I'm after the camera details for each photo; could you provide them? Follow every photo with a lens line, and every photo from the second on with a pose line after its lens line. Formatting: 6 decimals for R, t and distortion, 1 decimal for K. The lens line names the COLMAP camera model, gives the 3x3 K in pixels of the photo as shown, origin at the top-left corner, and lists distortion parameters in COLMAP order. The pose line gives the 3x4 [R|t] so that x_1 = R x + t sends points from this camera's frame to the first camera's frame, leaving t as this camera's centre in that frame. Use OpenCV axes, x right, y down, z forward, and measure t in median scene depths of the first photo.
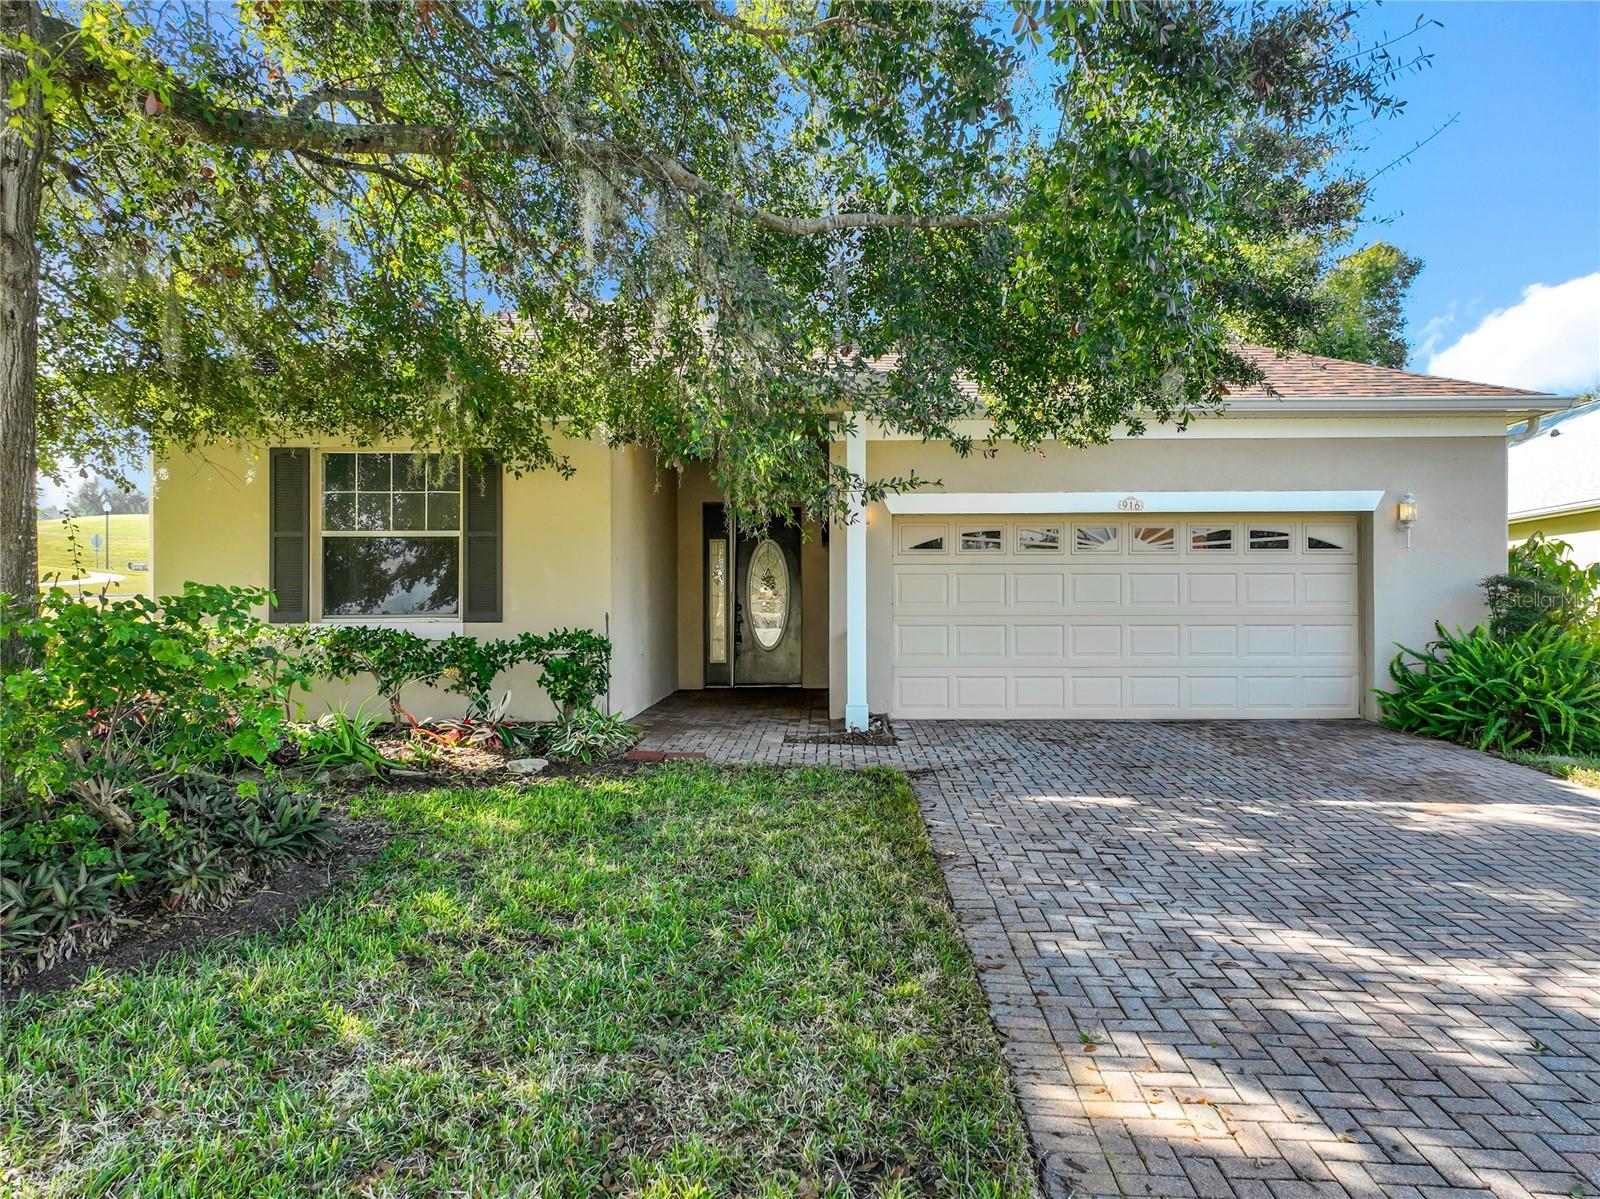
lens RADIAL K [[1121.0, 0, 828.5], [0, 1121.0, 631.7], [0, 0, 1]] dist [0.030146, 0.000857]
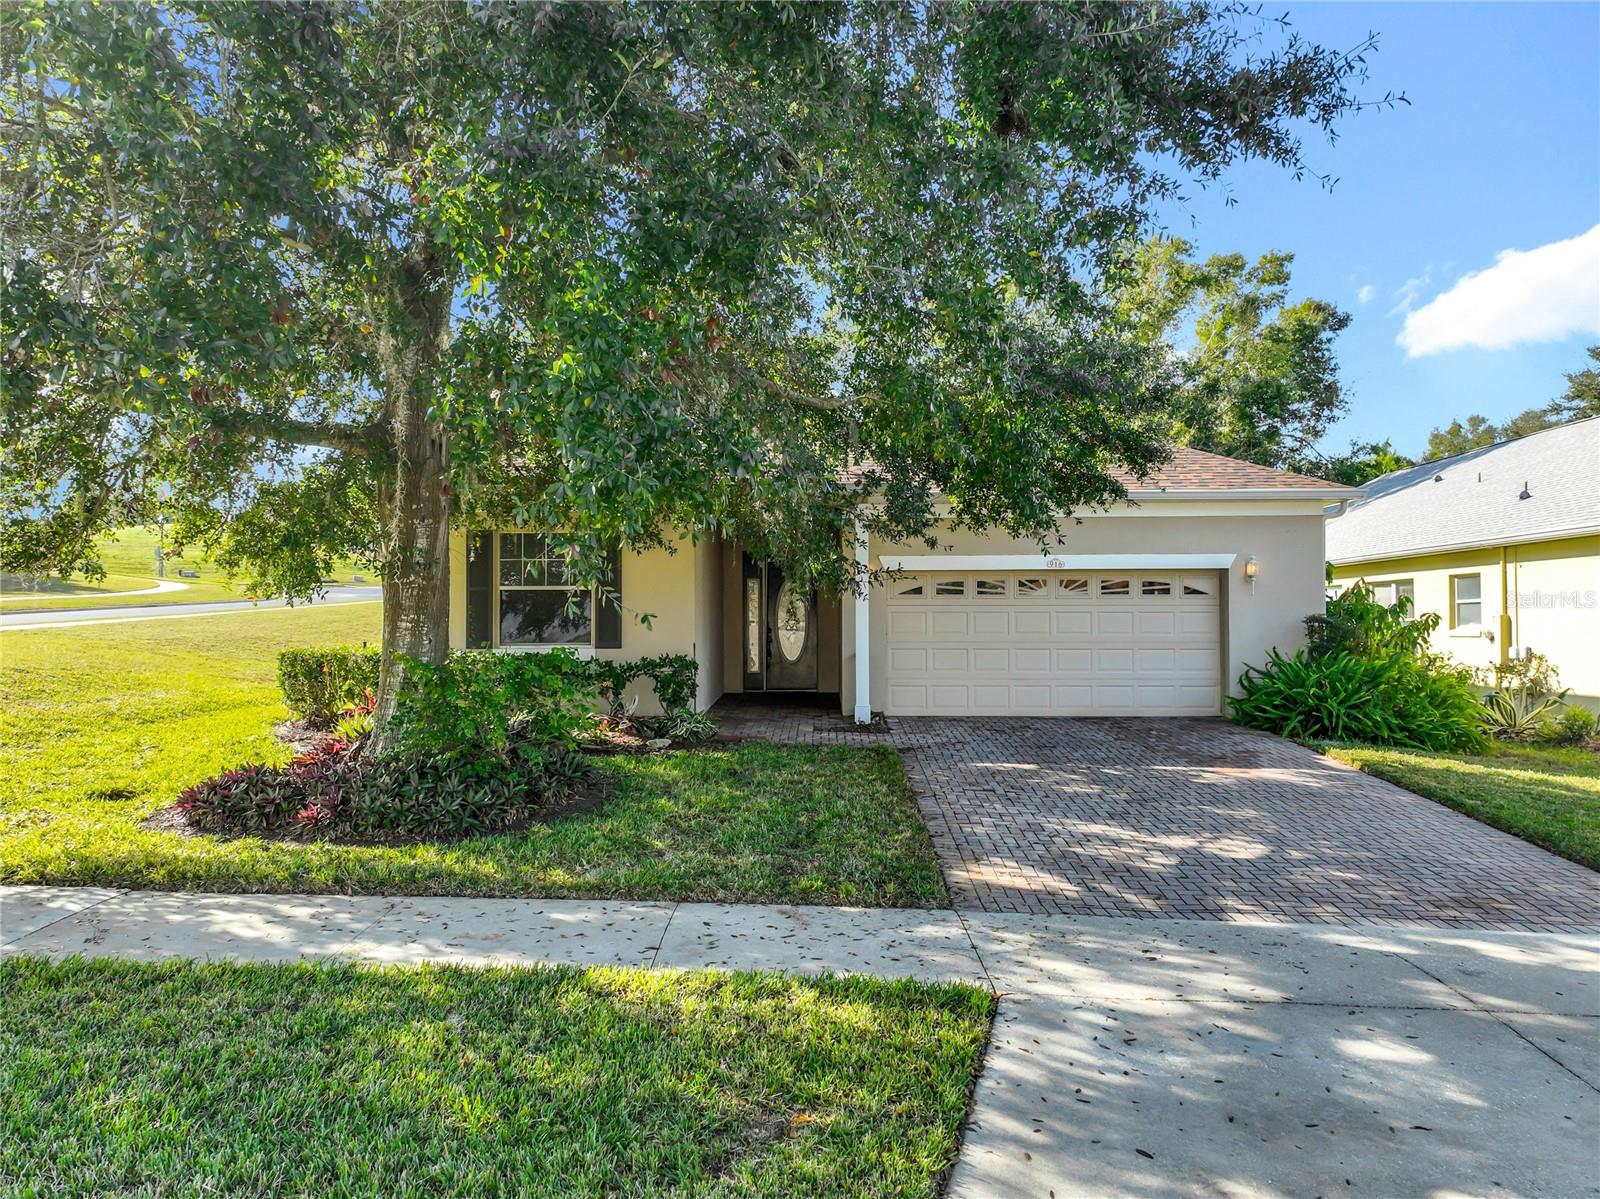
lens RADIAL K [[1122.5, 0, 800.0], [0, 1122.5, 599.5], [0, 0, 1]] dist [0.007568, -0.006179]
pose [[0.999843, 0.001545, -0.017663, -0.031842], [-0.002030, 0.999622, -0.027421, -0.033916], [0.017614, 0.027452, 0.999468, -0.485174]]
